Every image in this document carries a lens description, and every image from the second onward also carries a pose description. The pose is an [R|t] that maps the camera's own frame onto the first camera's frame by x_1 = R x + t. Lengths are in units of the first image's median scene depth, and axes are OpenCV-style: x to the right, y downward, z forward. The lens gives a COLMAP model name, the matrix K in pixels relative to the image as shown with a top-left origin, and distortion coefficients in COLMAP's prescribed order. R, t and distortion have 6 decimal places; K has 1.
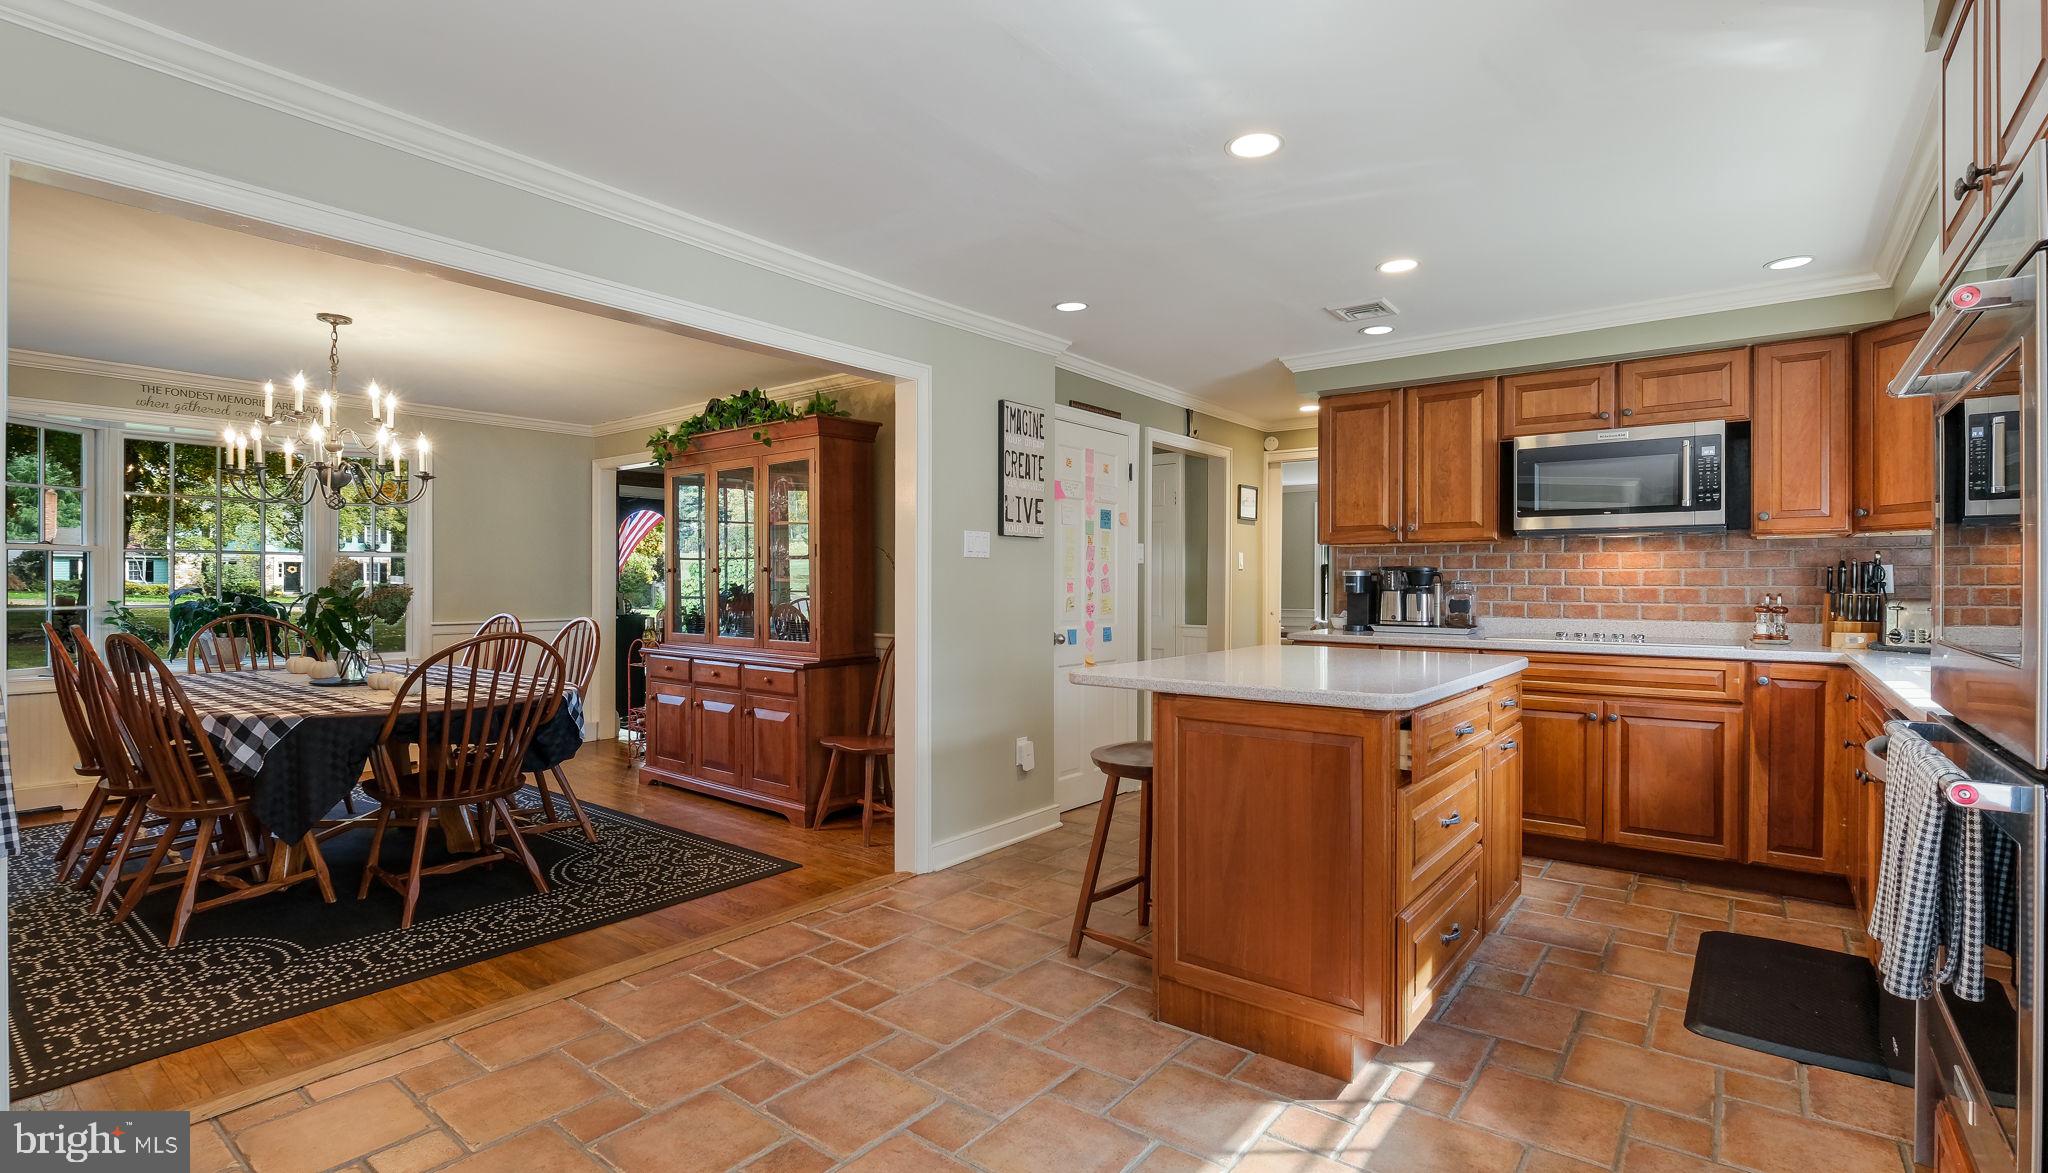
lens RADIAL K [[930.1, 0, 1024.0], [0, 930.1, 586.5], [0, 0, 1]] dist [-0.013561, 0.000376]
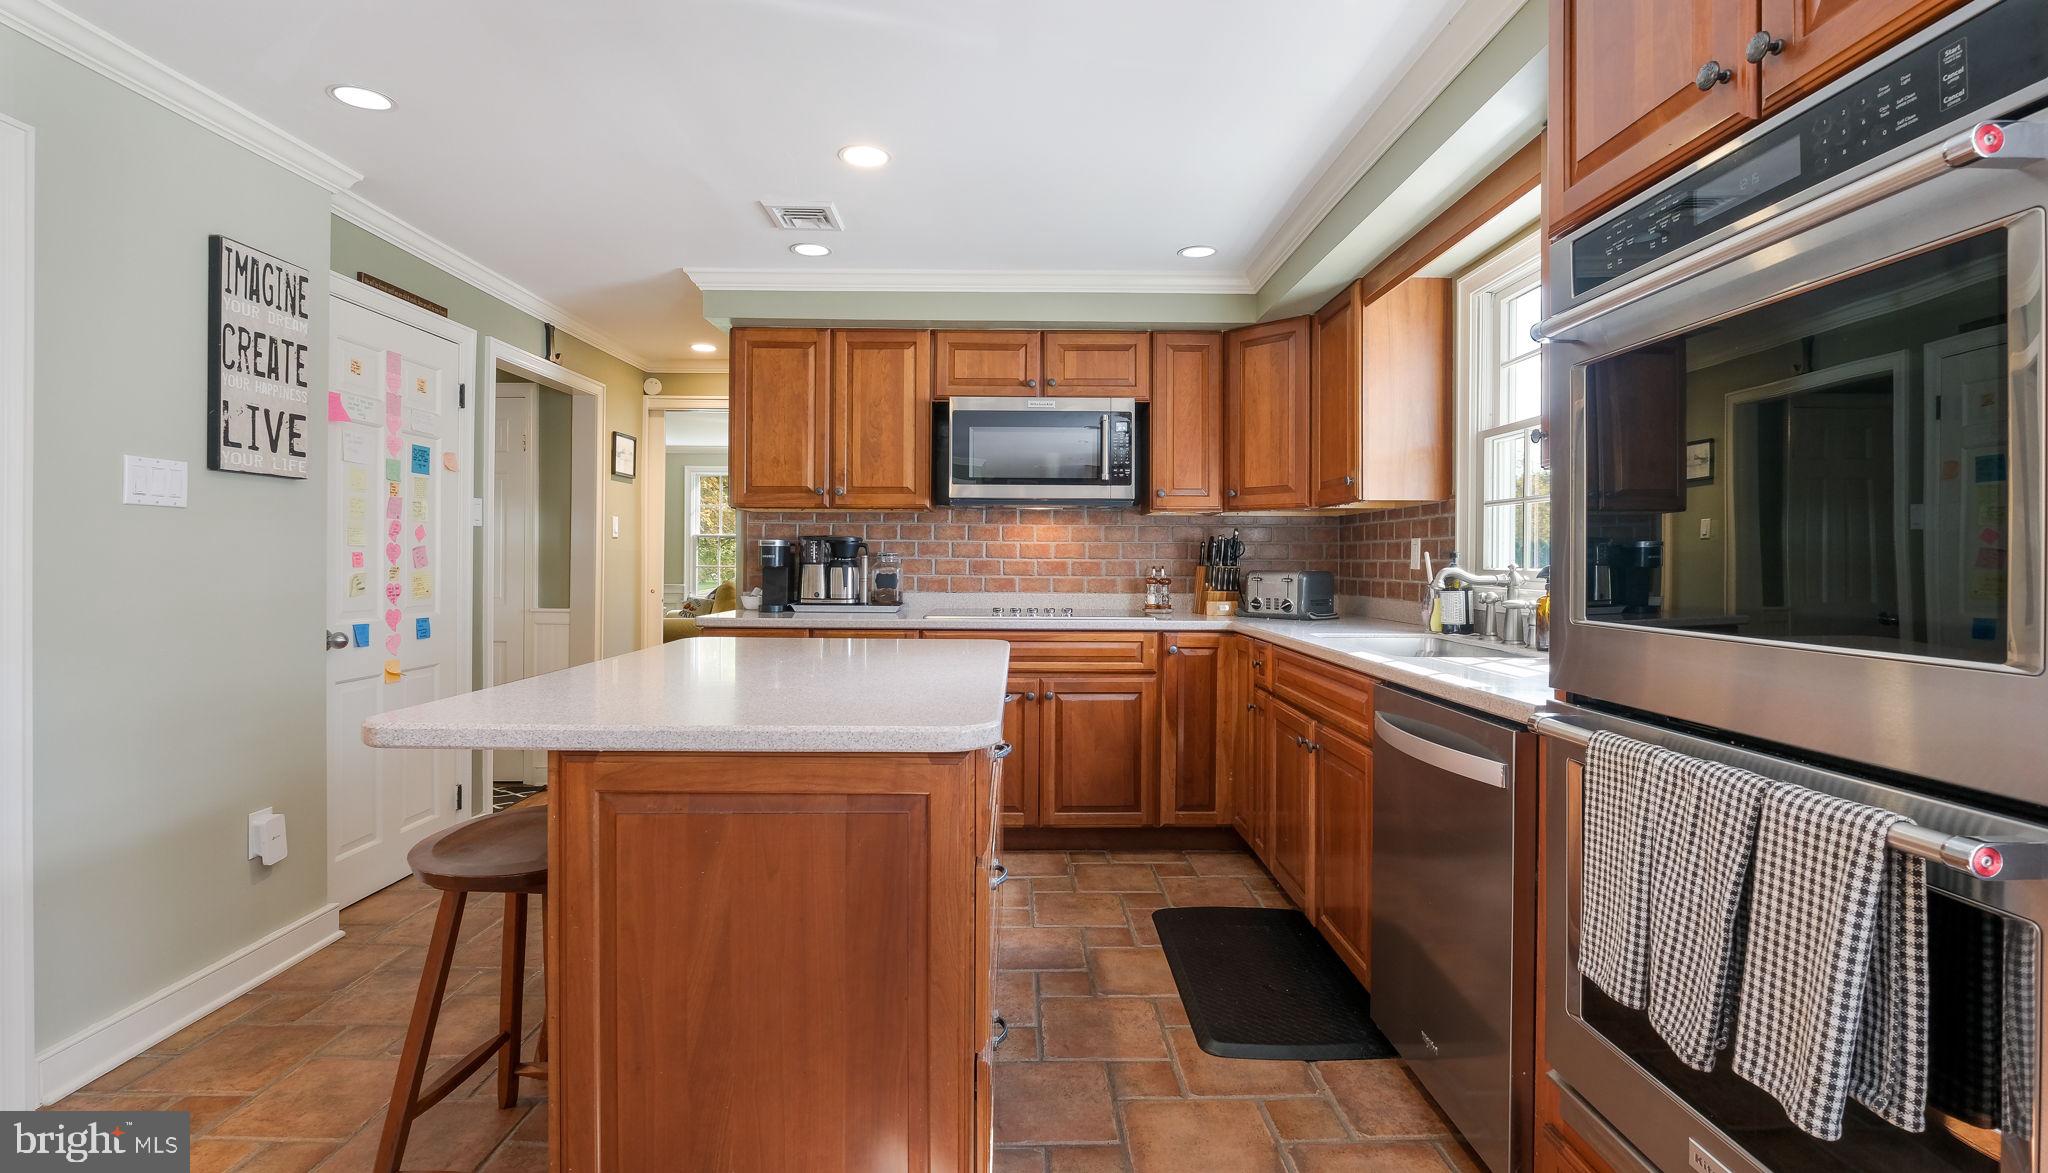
lens RADIAL K [[925.6, 0, 1019.9], [0, 925.6, 560.9], [0, 0, 1]] dist [-0.010683, 0.000136]
pose [[0.779905, 0.000592, 0.625898, 0.008829], [-0.001832, 0.999997, 0.001338, 0.000359], [-0.625896, -0.002191, 0.779904, 0.231531]]
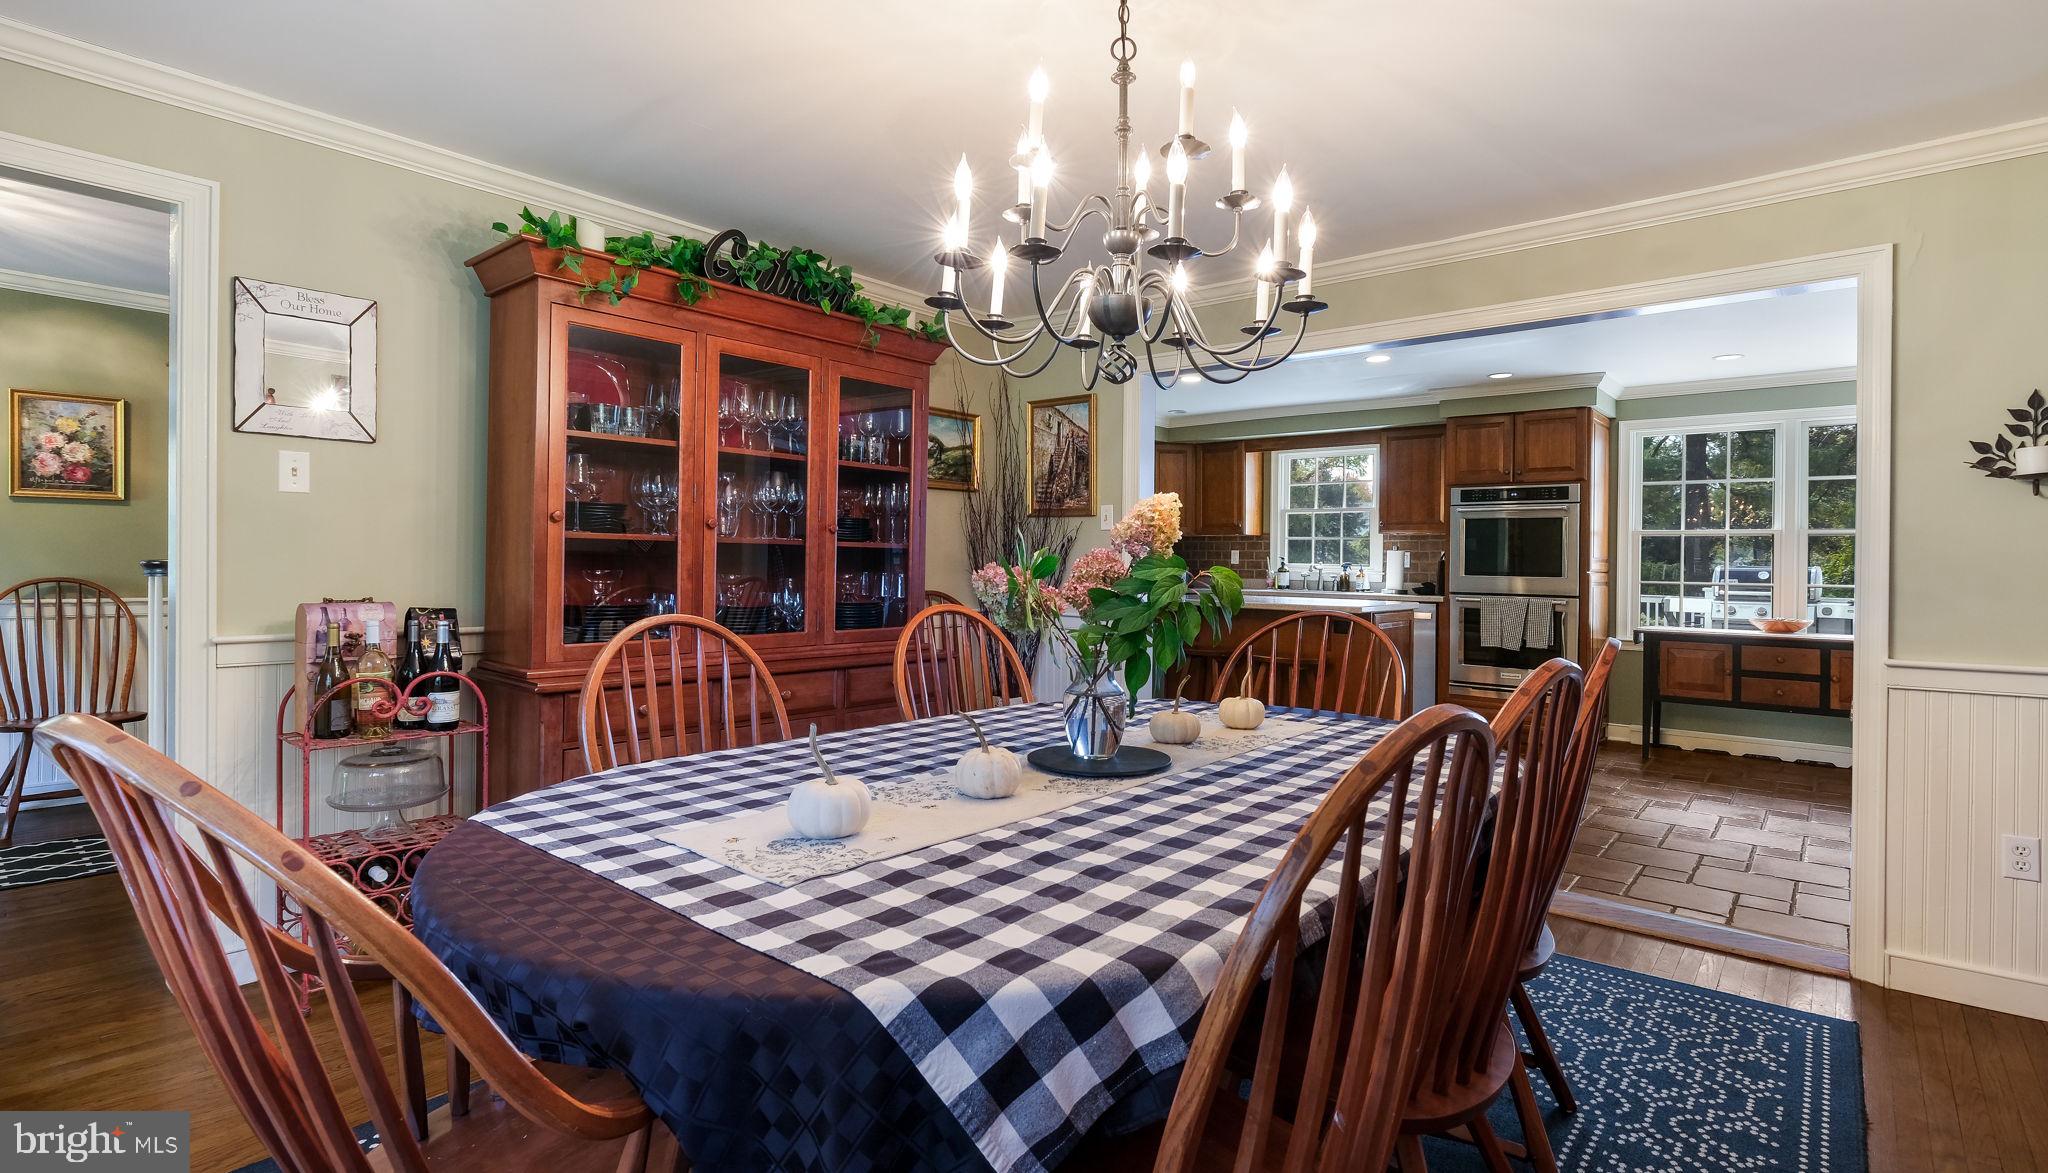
lens RADIAL K [[960.0, 0, 1058.7], [0, 960.0, 562.1], [0, 0, 1]] dist [-0.004856, -0.000579]
pose [[0.024433, -0.003075, 0.999697, -1.125232], [-0.011379, 0.999930, 0.003354, 0.001967], [-0.999637, -0.011457, 0.024396, 0.940209]]
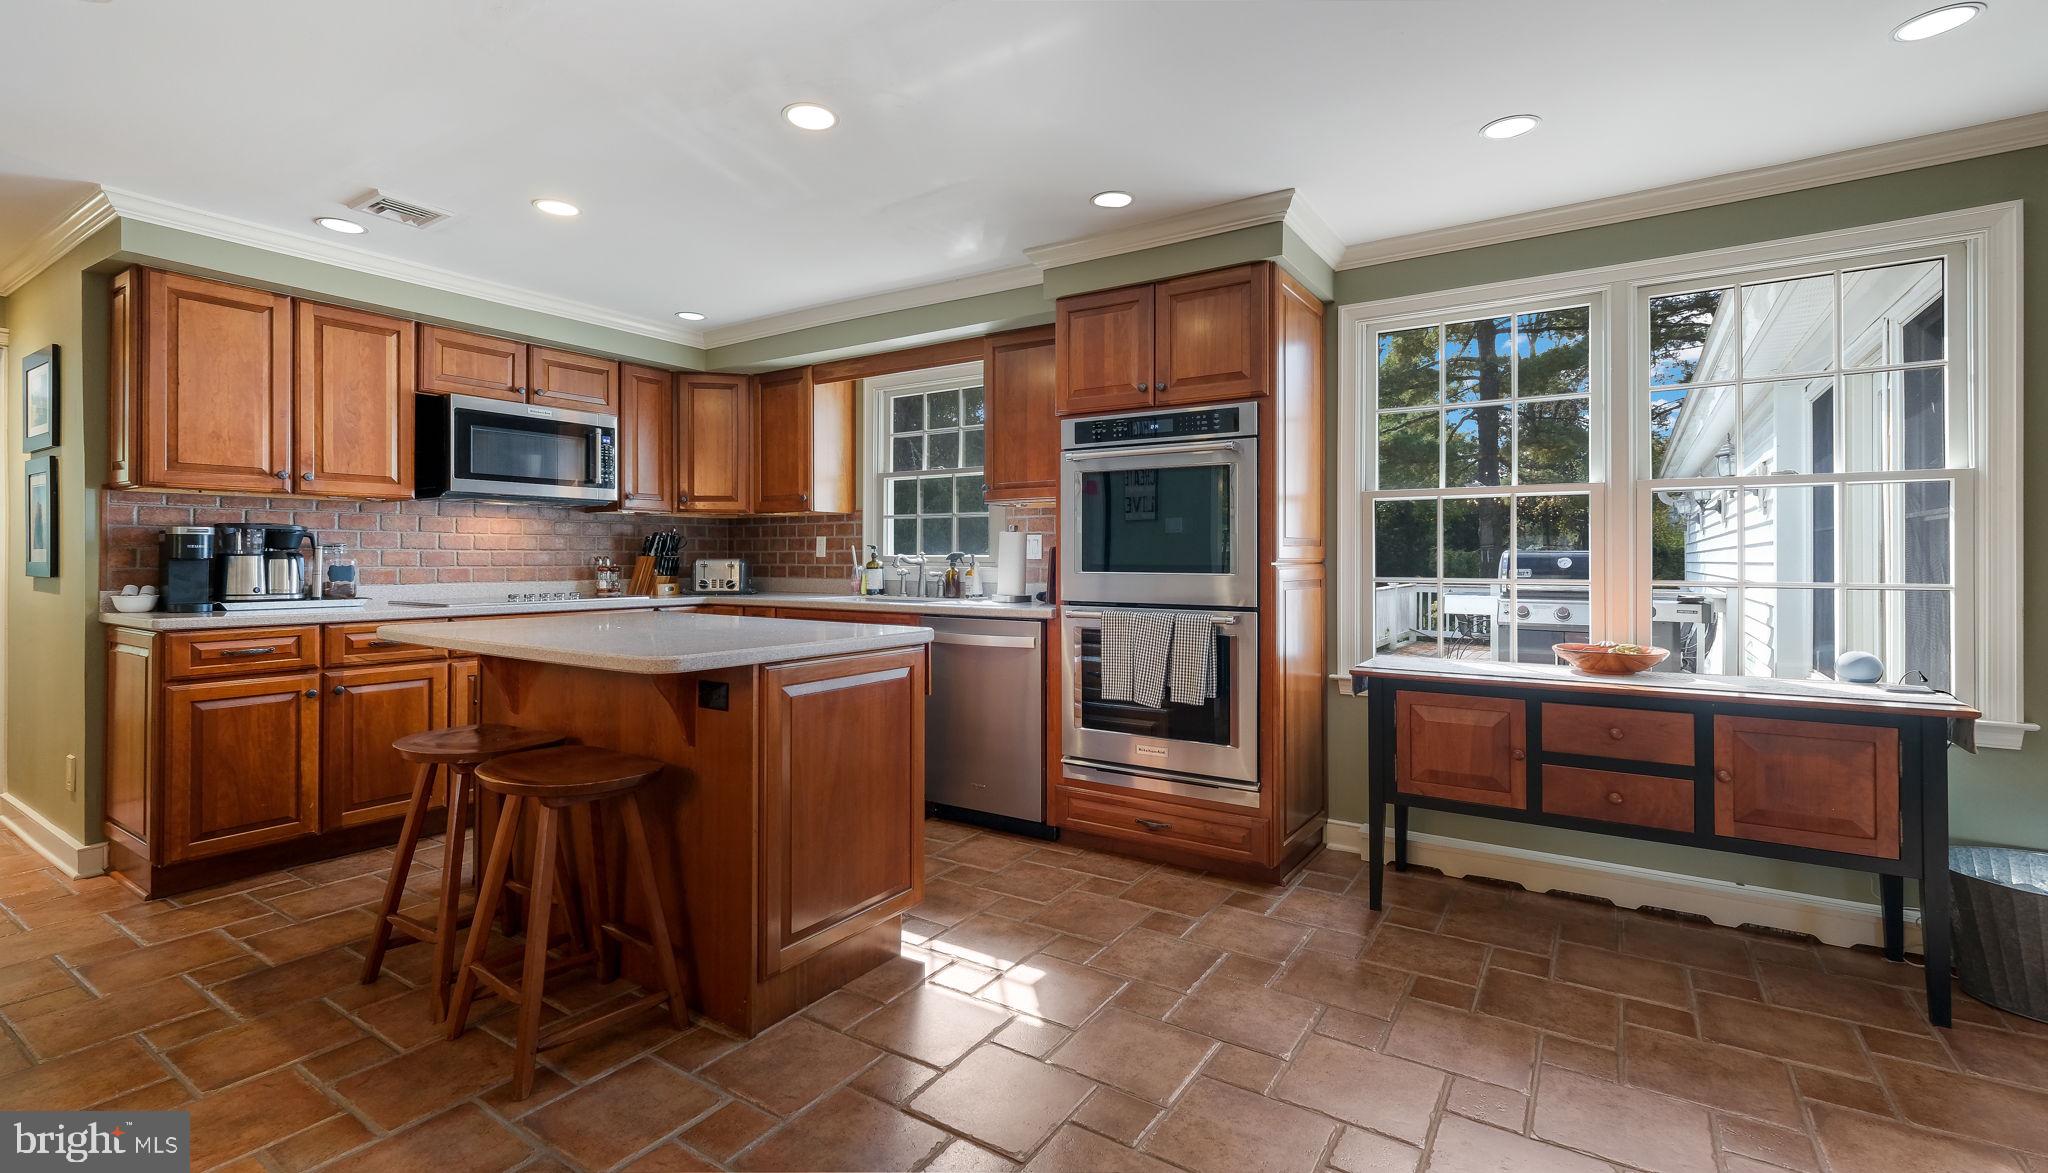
lens RADIAL K [[897.1, 0, 1019.1], [0, 897.1, 553.4], [0, 0, 1]] dist [0.004256, 0.000253]
pose [[-0.078795, 0.001522, 0.996890, -0.422826], [0.001564, 0.999998, -0.001403, 0.005468], [-0.996890, 0.001448, -0.078797, 0.471943]]
